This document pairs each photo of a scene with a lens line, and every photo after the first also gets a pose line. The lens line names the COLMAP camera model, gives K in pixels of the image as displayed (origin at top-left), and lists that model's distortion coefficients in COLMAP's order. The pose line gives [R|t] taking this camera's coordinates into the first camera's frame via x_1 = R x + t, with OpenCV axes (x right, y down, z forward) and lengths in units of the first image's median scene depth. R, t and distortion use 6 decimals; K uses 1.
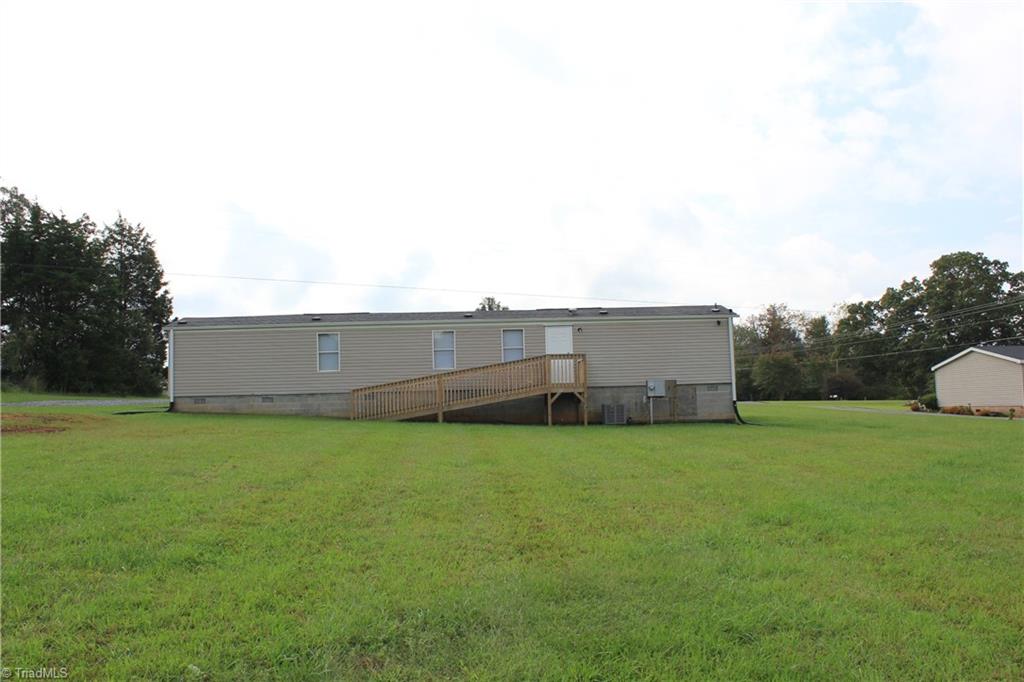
lens RADIAL K [[869.8, 0, 512.0], [0, 869.8, 341.0], [0, 0, 1]] dist [-0.164275, 0.148769]
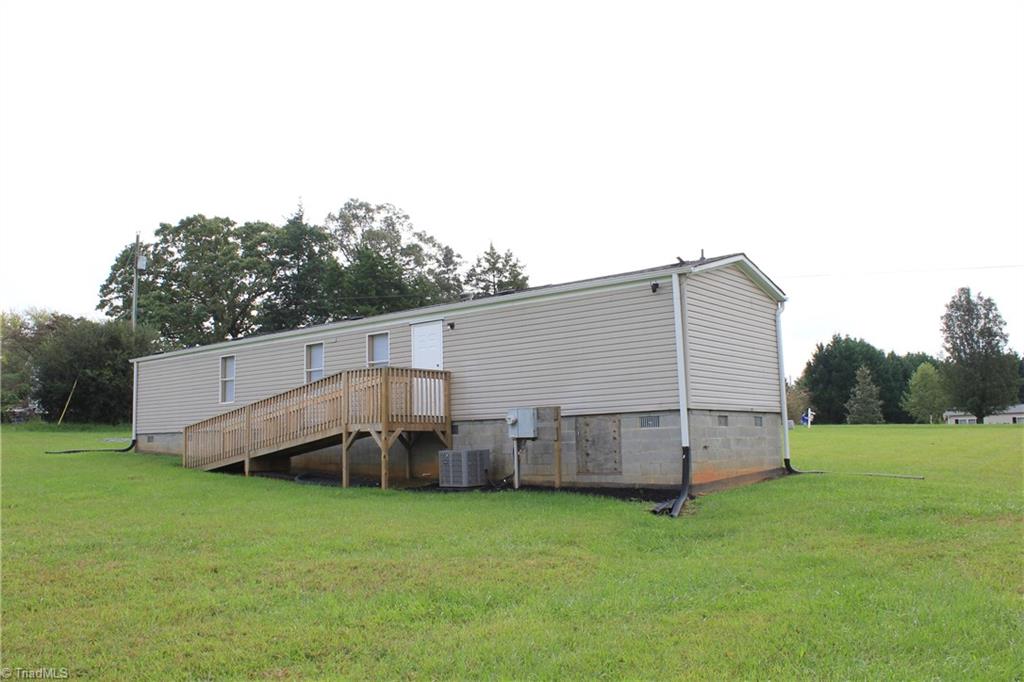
lens RADIAL K [[869.8, 0, 512.0], [0, 869.8, 341.0], [0, 0, 1]] dist [-0.164275, 0.148769]
pose [[0.721801, -0.071193, -0.688429, 0.532230], [0.054457, 0.997454, -0.046053, 0.028247], [0.689955, -0.004249, 0.723840, 0.600392]]
